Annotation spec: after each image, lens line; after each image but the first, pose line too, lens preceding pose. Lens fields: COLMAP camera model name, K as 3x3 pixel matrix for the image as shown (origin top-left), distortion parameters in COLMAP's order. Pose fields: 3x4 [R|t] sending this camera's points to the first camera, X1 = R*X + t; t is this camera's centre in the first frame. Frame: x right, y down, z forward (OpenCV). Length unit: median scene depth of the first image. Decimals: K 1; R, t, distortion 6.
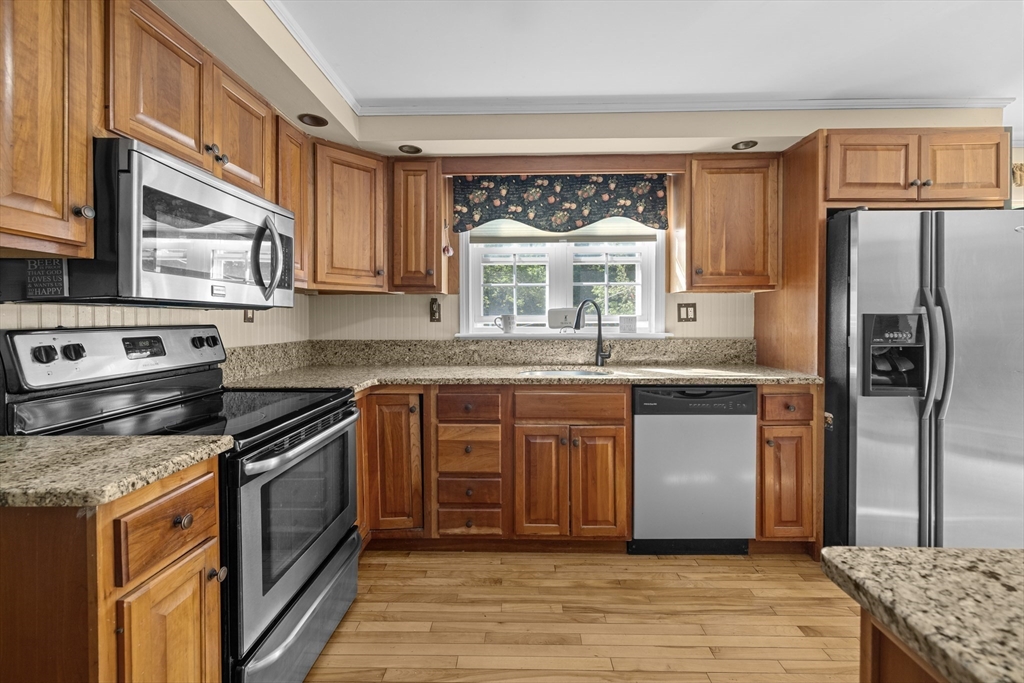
lens RADIAL K [[429.7, 0, 509.0], [0, 429.7, 323.2], [0, 0, 1]] dist [-0.007575, 0.000454]
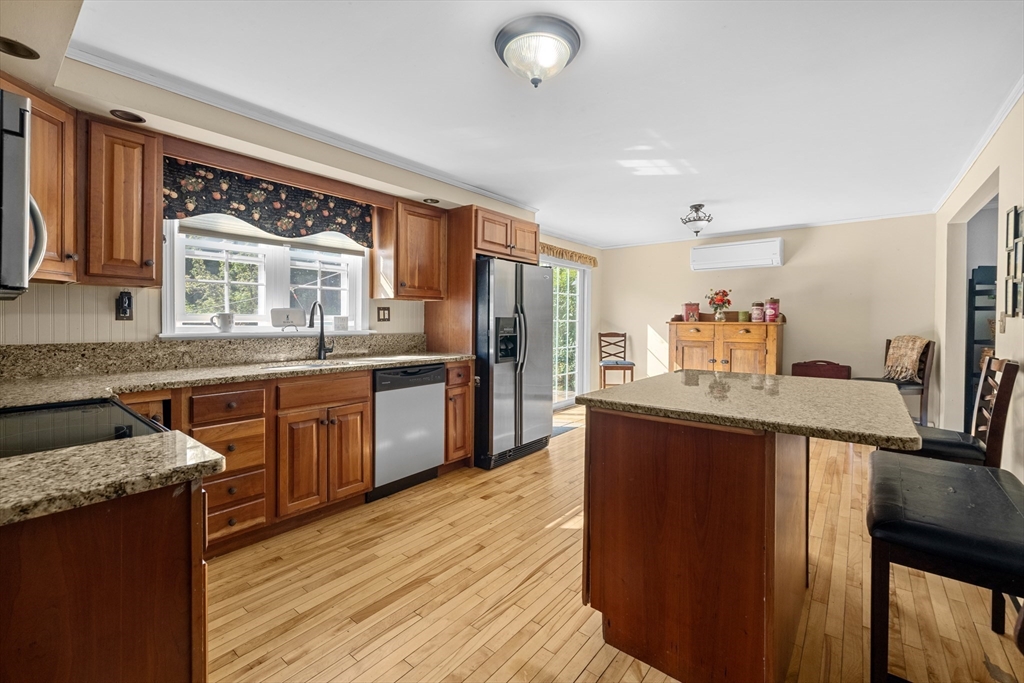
lens RADIAL K [[429.7, 0, 513.2], [0, 429.7, 321.4], [0, 0, 1]] dist [-0.007575, 0.000454]
pose [[0.609951, 0.004445, 0.792426, -0.476435], [-0.000525, 0.999986, -0.005205, 0.004073], [-0.792439, 0.002759, 0.609945, -0.126805]]
